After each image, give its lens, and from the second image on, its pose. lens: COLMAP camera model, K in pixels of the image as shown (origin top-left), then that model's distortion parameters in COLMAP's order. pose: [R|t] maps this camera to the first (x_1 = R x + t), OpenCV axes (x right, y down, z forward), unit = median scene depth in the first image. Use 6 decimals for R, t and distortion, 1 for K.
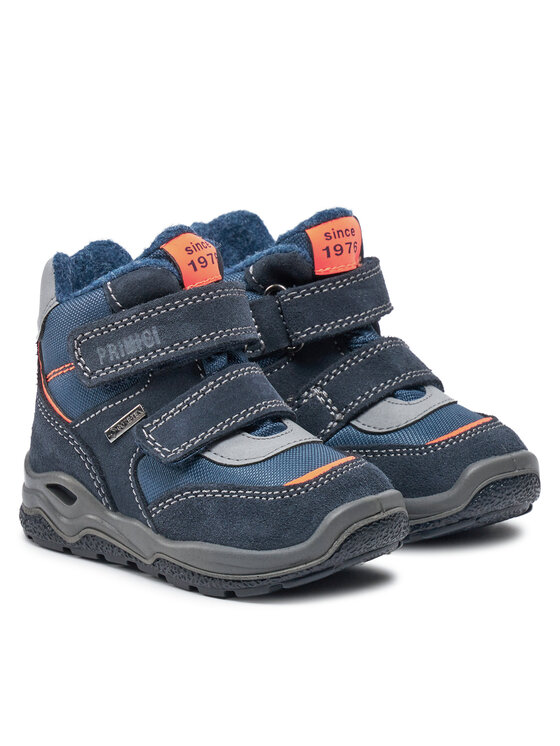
lens RADIAL K [[3476.6, 0, 282.3], [0, 3476.6, 375.0], [0, 0, 1]] dist [0.431895, 0.000000]
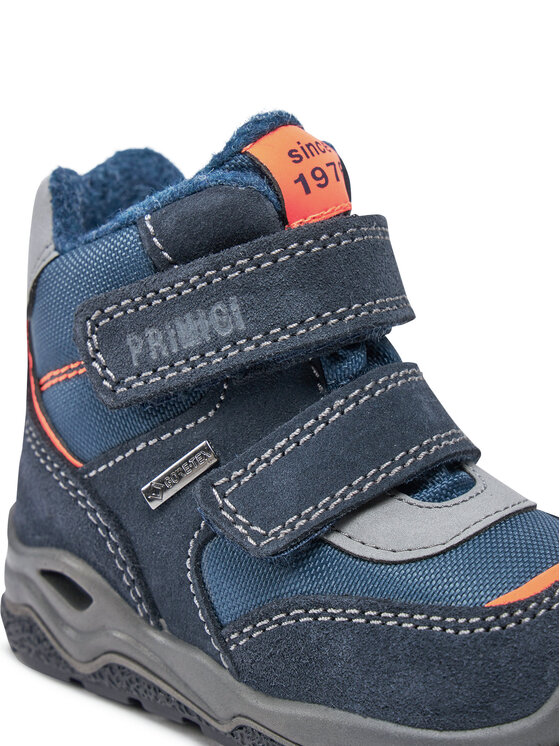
lens RADIAL K [[2062.6, 0, 273.1], [0, 2062.6, 376.7], [0, 0, 1]] dist [-0.073586, 0.000000]
pose [[0.999871, -0.001517, 0.015987, -0.035596], [0.000927, 0.999320, 0.036857, -0.013302], [-0.016032, -0.036837, 0.999193, 0.678750]]
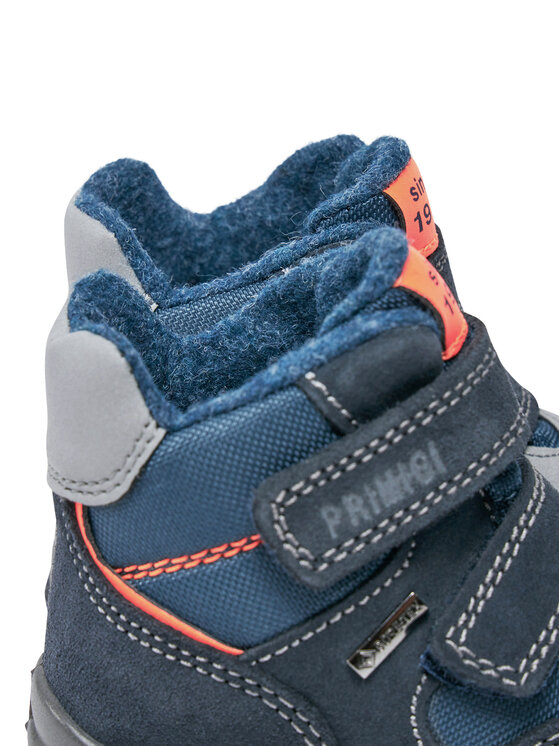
lens RADIAL K [[2062.6, 0, 280.2], [0, 2062.6, 372.6], [0, 0, 1]] dist [-0.073586, 0.000000]
pose [[0.761717, -0.236638, 0.603150, -0.230642], [0.140752, 0.969121, 0.202467, -0.087066], [-0.632437, -0.069327, 0.771503, 0.780101]]
